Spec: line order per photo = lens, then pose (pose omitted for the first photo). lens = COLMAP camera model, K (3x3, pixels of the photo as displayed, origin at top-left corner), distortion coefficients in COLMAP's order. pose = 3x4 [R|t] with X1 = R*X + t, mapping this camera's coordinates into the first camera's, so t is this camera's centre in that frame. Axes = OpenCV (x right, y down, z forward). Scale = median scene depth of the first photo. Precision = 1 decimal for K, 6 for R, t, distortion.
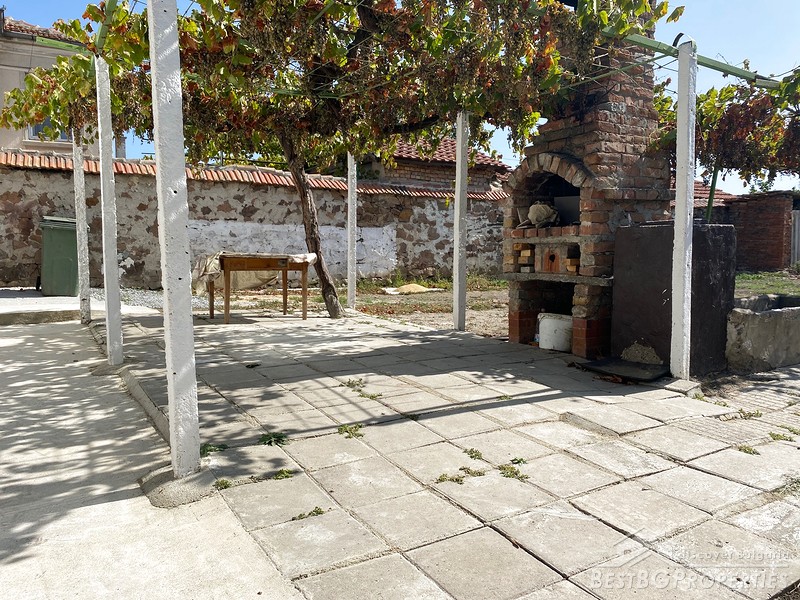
lens RADIAL K [[617.0, 0, 400.0], [0, 617.0, 300.0], [0, 0, 1]] dist [0.059420, -0.074481]
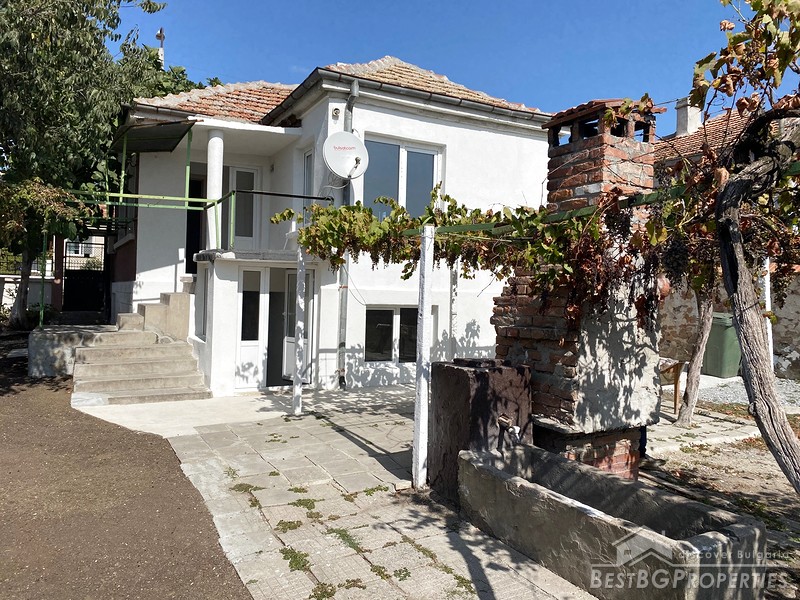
lens RADIAL K [[617.0, 0, 400.0], [0, 617.0, 300.0], [0, 0, 1]] dist [0.059420, -0.074481]
pose [[-0.085903, 0.008471, -0.996268, 2.317579], [-0.099995, 0.994841, 0.017081, -0.359326], [0.991273, 0.101089, -0.084612, 1.421639]]
